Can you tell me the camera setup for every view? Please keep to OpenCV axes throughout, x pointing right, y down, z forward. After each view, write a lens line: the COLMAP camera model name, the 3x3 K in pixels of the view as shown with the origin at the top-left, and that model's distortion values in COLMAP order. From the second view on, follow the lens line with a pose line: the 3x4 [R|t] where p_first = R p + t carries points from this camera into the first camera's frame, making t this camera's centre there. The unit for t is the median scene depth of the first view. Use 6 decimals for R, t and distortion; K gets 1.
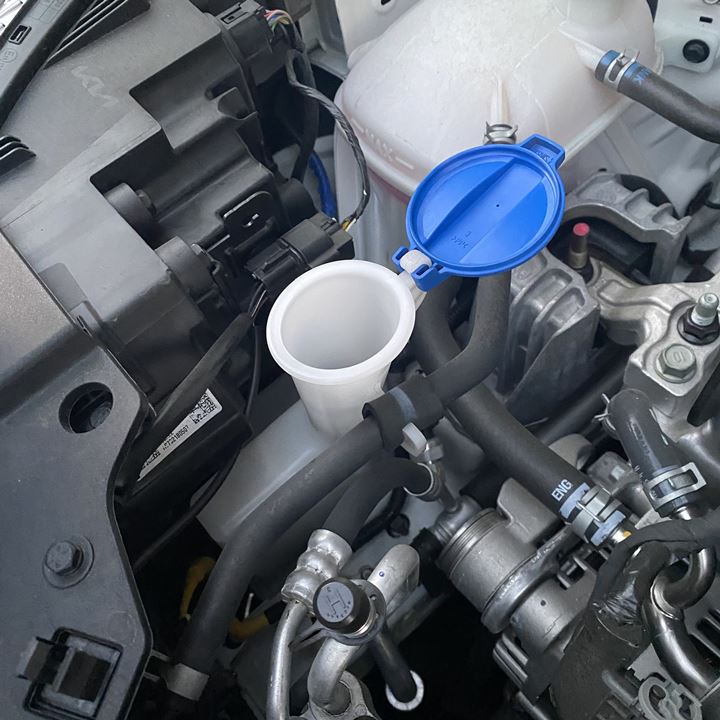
lens RADIAL K [[678.3, 0, 360.0], [0, 678.3, 360.0], [0, 0, 1]] dist [0.012348, -0.001153]
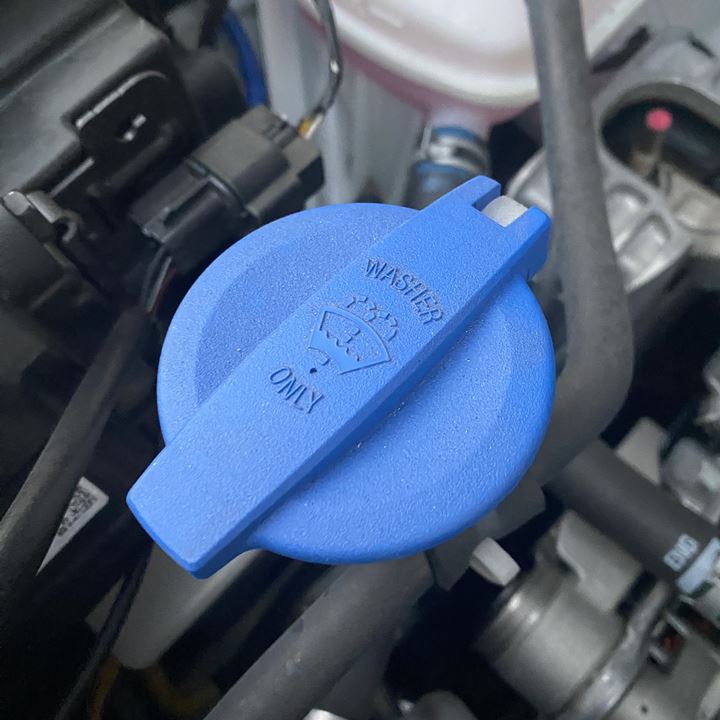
lens RADIAL K [[745.8, 0, 370.3], [0, 745.8, 360.8], [0, 0, 1]] dist [-0.067138, 0.013049]
pose [[0.991899, -0.069212, 0.106514, -0.047854], [0.054056, 0.988798, 0.139124, -0.092477], [-0.114950, -0.132239, 0.984530, 0.374154]]
